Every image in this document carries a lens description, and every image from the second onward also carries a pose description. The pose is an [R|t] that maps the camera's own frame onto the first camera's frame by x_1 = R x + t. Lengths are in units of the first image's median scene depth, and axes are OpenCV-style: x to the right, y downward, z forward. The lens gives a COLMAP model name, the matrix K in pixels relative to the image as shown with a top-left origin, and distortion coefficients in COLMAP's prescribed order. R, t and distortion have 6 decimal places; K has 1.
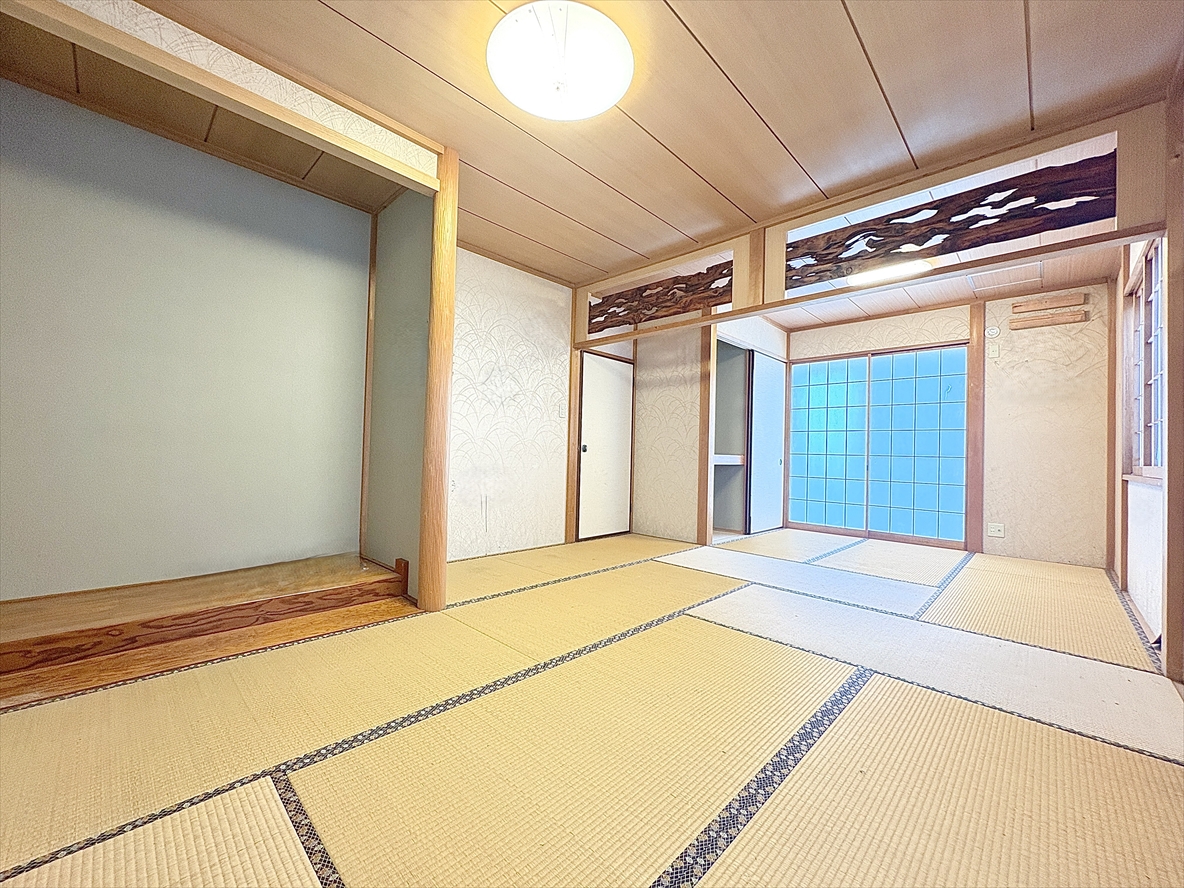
lens RADIAL K [[470.8, 0, 593.5], [0, 470.8, 440.8], [0, 0, 1]] dist [0.003749, 0.000563]
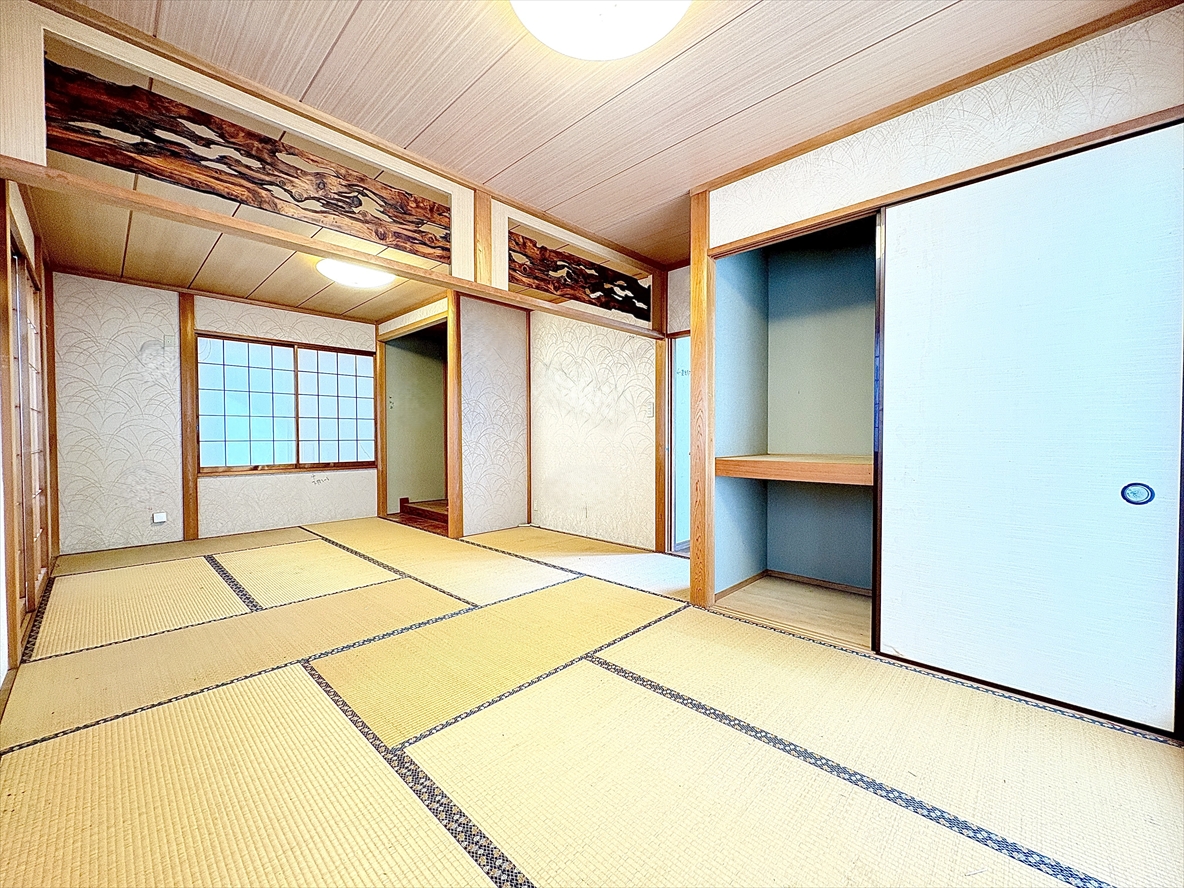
lens RADIAL K [[470.8, 0, 593.1], [0, 470.8, 446.1], [0, 0, 1]] dist [0.003749, 0.000563]
pose [[-0.018262, -0.045910, 0.998779, -0.620661], [-0.017691, 0.998804, 0.045588, -0.036756], [-0.999677, -0.016837, -0.019052, 0.940125]]
